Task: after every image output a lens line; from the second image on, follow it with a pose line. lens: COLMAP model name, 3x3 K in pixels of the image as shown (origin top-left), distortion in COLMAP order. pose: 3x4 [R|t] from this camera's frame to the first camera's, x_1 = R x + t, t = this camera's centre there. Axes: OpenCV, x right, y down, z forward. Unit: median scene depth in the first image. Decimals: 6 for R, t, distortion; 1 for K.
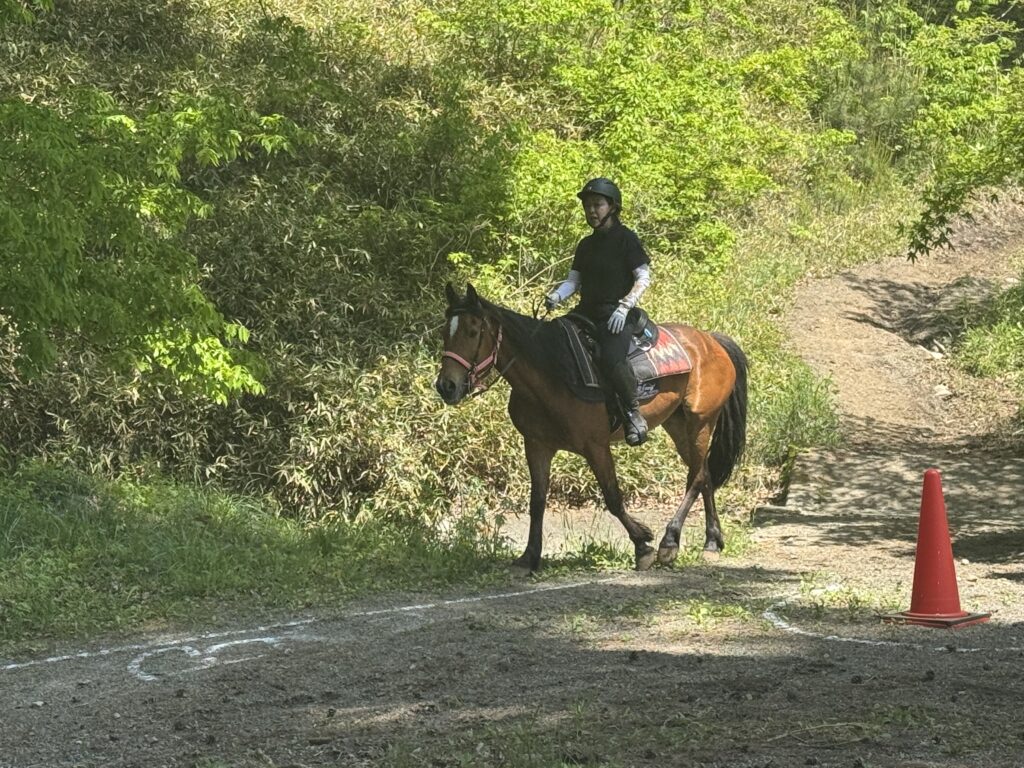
lens RADIAL K [[2652.5, 0, 490.3], [0, 2652.5, 359.9], [0, 0, 1]] dist [0.136268, 0.000000]
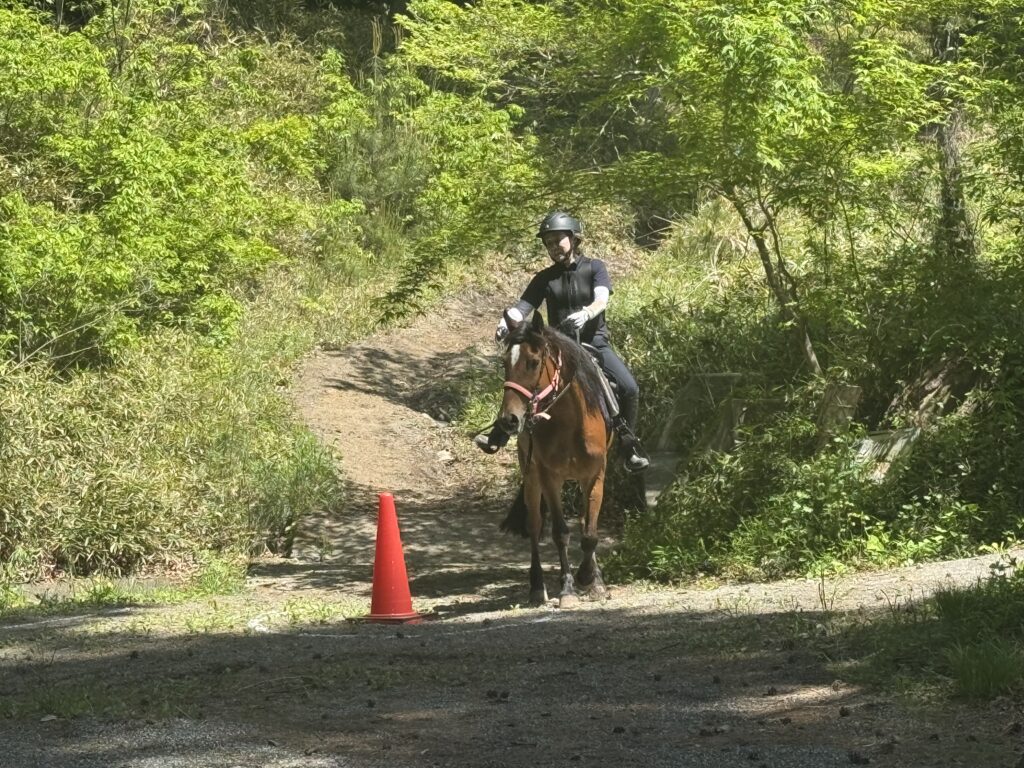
lens RADIAL K [[3006.6, 0, 545.5], [0, 3006.6, 403.4], [0, 0, 1]] dist [0.092858, 0.000000]
pose [[0.982616, -0.021477, 0.184402, -0.003840], [0.024779, 0.999571, -0.015624, 0.009457], [-0.183988, 0.019922, 0.982727, -0.126824]]
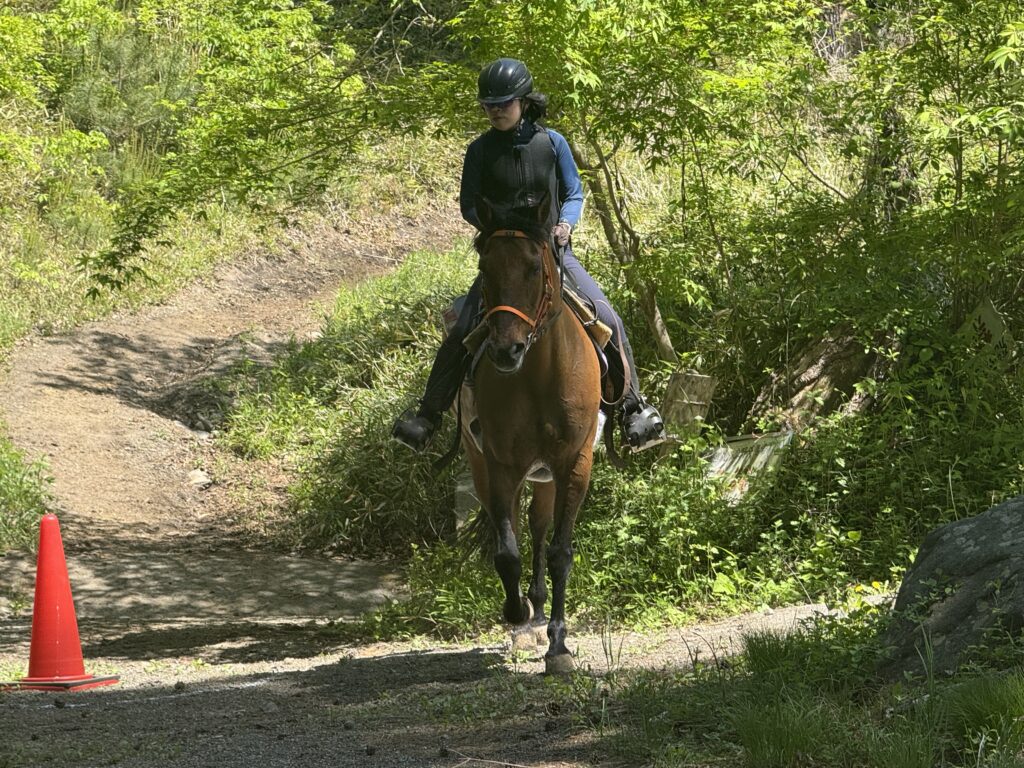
lens RADIAL K [[4150.6, 0, 508.5], [0, 4150.6, 387.5], [0, 0, 1]] dist [0.231298, 0.000000]
pose [[0.977912, -0.021512, 0.207906, 0.011220], [0.026704, 0.999397, -0.022202, 0.013183], [-0.207303, 0.027264, 0.977897, -0.149290]]
